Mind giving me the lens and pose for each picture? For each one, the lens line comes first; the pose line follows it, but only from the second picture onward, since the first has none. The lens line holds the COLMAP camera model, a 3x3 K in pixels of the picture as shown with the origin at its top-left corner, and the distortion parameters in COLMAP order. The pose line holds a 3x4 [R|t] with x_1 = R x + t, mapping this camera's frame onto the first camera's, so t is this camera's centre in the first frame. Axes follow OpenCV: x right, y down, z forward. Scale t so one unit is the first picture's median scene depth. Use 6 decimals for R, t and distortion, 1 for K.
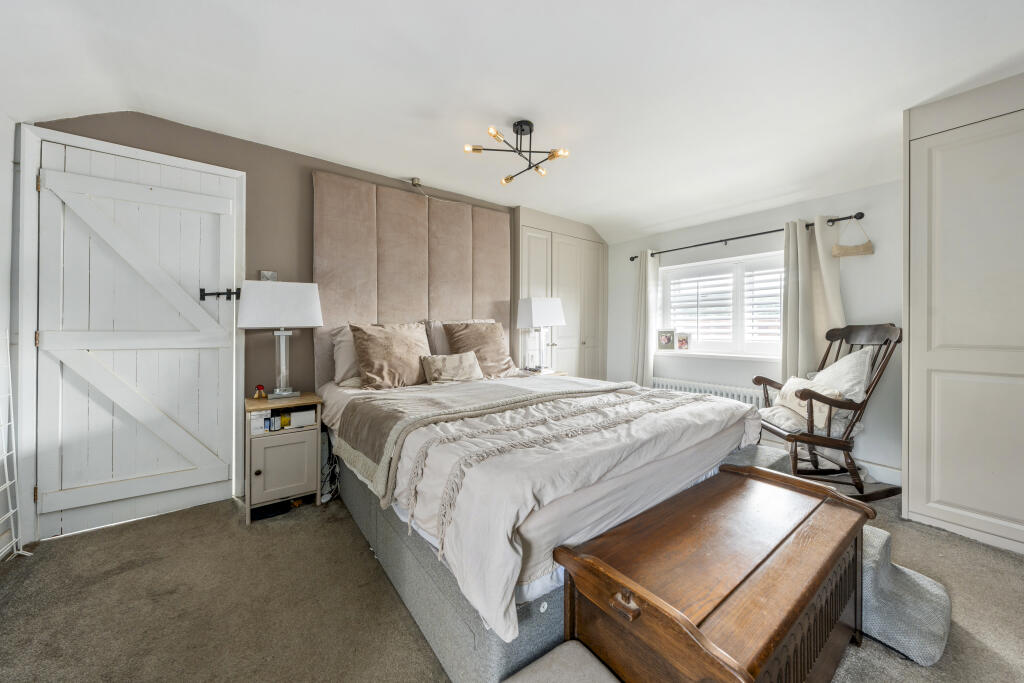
lens RADIAL K [[360.3, 0, 510.3], [0, 360.3, 330.3], [0, 0, 1]] dist [-0.000118, -0.000027]
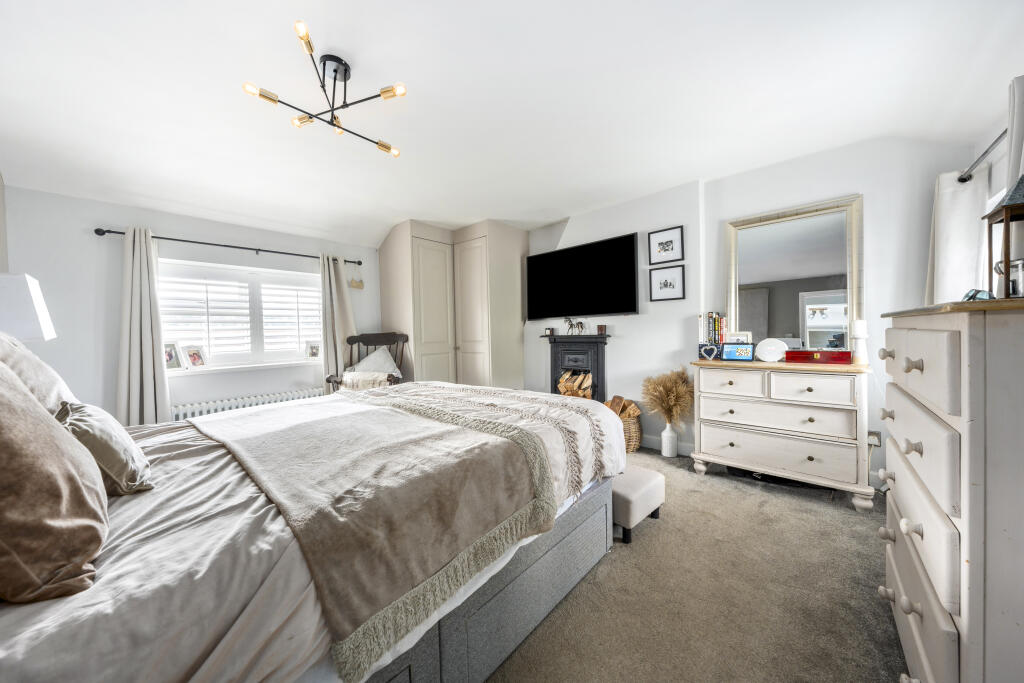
lens RADIAL K [[333.3, 0, 512.0], [0, 333.3, 341.5], [0, 0, 1]] dist [0.000098, -0.000012]
pose [[-0.189177, -0.023347, 0.981665, -0.435965], [0.034065, 0.998960, 0.030323, -0.000689], [-0.981352, 0.039176, -0.188185, 0.484804]]
